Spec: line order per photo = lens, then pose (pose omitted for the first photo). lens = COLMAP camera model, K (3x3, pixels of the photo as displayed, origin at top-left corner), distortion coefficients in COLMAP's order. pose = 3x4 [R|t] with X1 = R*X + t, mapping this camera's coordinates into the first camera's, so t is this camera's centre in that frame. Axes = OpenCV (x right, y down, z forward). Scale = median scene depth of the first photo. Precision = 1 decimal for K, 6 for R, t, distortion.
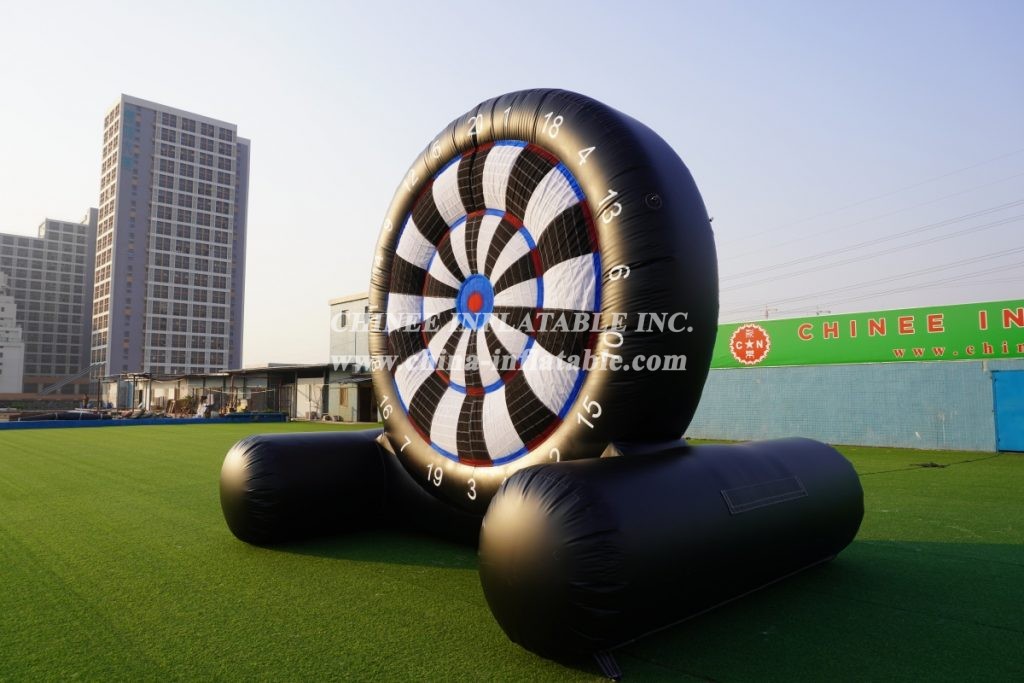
lens RADIAL K [[686.7, 0, 512.4], [0, 686.7, 338.3], [0, 0, 1]] dist [-0.043729, 0.016855]
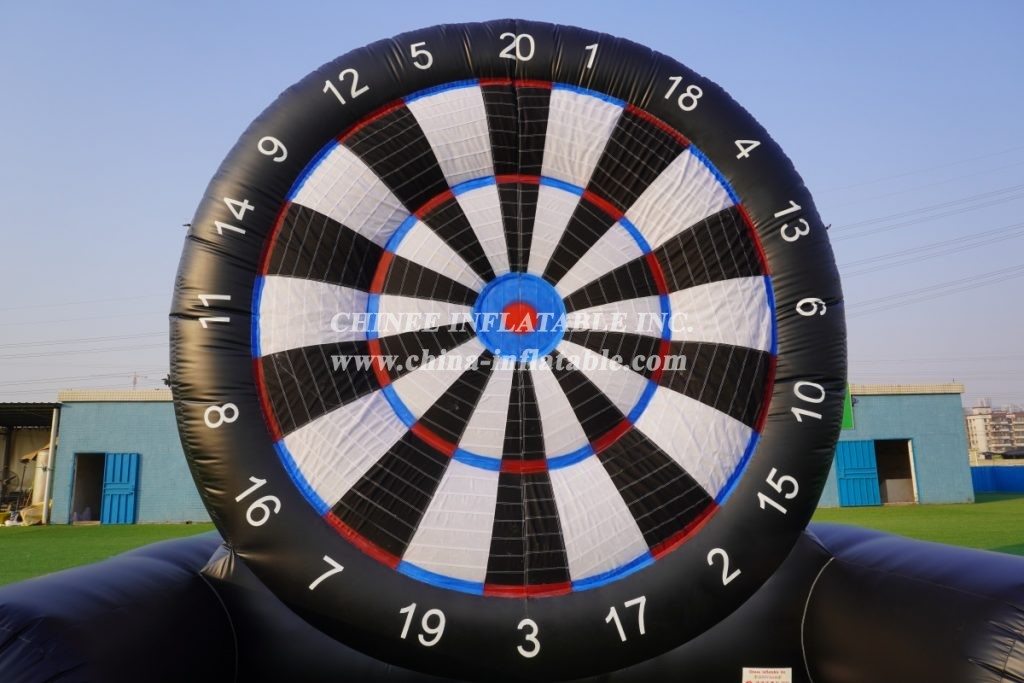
lens RADIAL K [[686.7, 0, 506.6], [0, 686.7, 338.5], [0, 0, 1]] dist [-0.043729, 0.016855]
pose [[0.637766, 0.127534, 0.759598, -0.546569], [-0.046467, 0.990771, -0.127333, 0.045747], [-0.768827, 0.045913, 0.637806, 0.651682]]
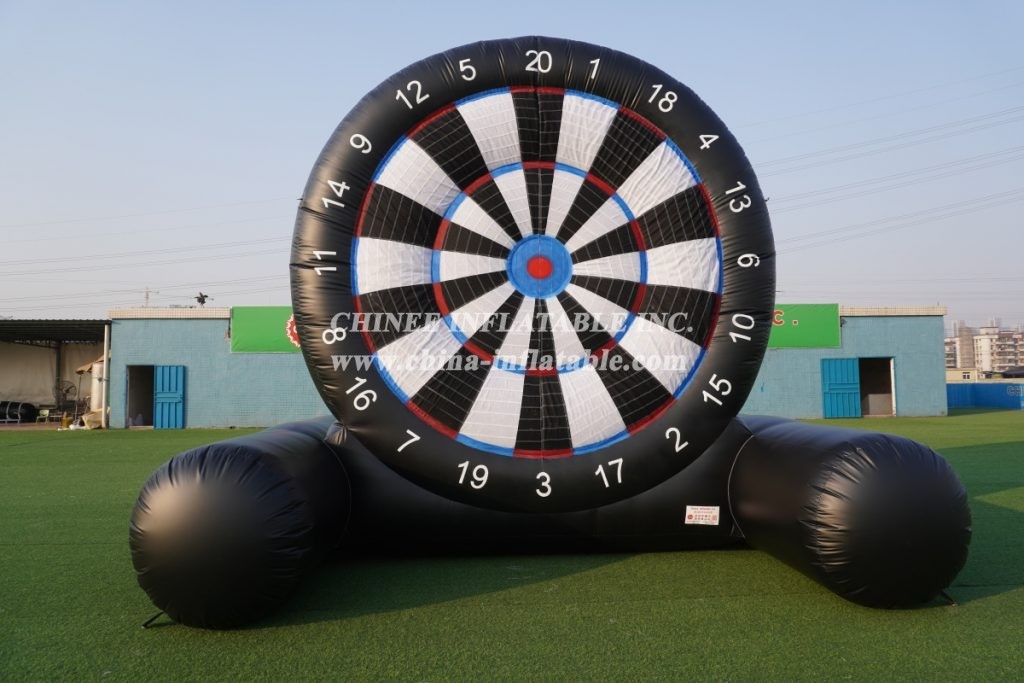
lens RADIAL K [[686.7, 0, 509.3], [0, 686.7, 340.5], [0, 0, 1]] dist [-0.043729, 0.016855]
pose [[0.643604, 0.035308, 0.764544, -0.766398], [-0.052323, 0.998628, -0.002072, 0.044334], [-0.763568, -0.038669, 0.644568, 0.494773]]
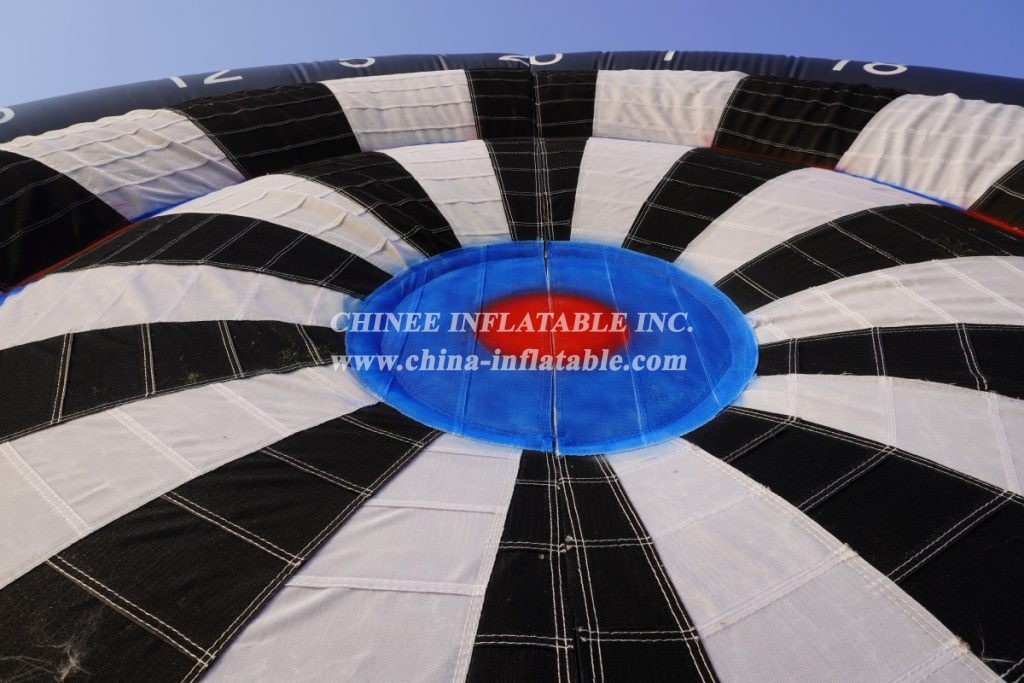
lens RADIAL K [[686.7, 0, 509.3], [0, 686.7, 339.8], [0, 0, 1]] dist [-0.043729, 0.016855]
pose [[0.699588, 0.608374, 0.374777, -0.116927], [-0.065333, 0.576760, -0.814297, 0.069208], [-0.711554, 0.545187, 0.443241, 0.989619]]
